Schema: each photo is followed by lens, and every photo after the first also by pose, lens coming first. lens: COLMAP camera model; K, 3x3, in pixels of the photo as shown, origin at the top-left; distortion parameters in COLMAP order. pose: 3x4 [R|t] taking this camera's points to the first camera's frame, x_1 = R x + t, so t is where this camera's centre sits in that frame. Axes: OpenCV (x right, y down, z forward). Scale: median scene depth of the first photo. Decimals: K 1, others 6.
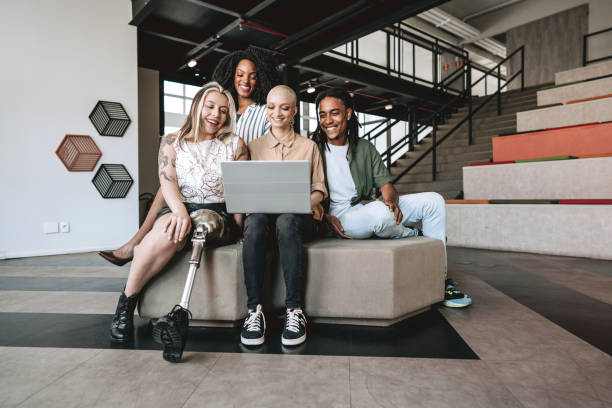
lens RADIAL K [[404.9, 0, 306.0], [0, 404.9, 204.0], [0, 0, 1]] dist [-0.029679, 0.044198]
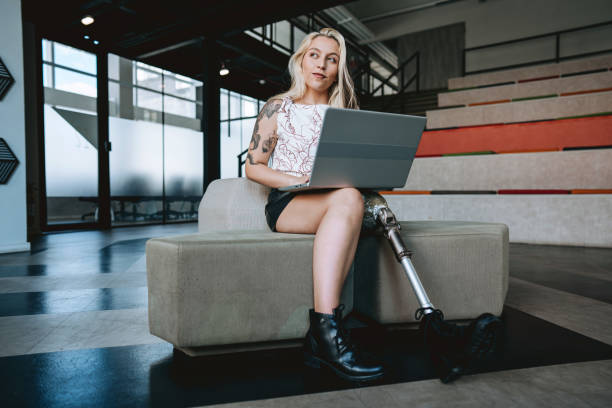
lens RADIAL K [[404.9, 0, 306.0], [0, 404.9, 204.0], [0, 0, 1]] dist [-0.029679, 0.044198]
pose [[0.948863, -0.000957, 0.315688, -0.117359], [-0.001089, 0.999980, 0.006304, 0.012150], [-0.315687, -0.006326, 0.948842, 0.090054]]
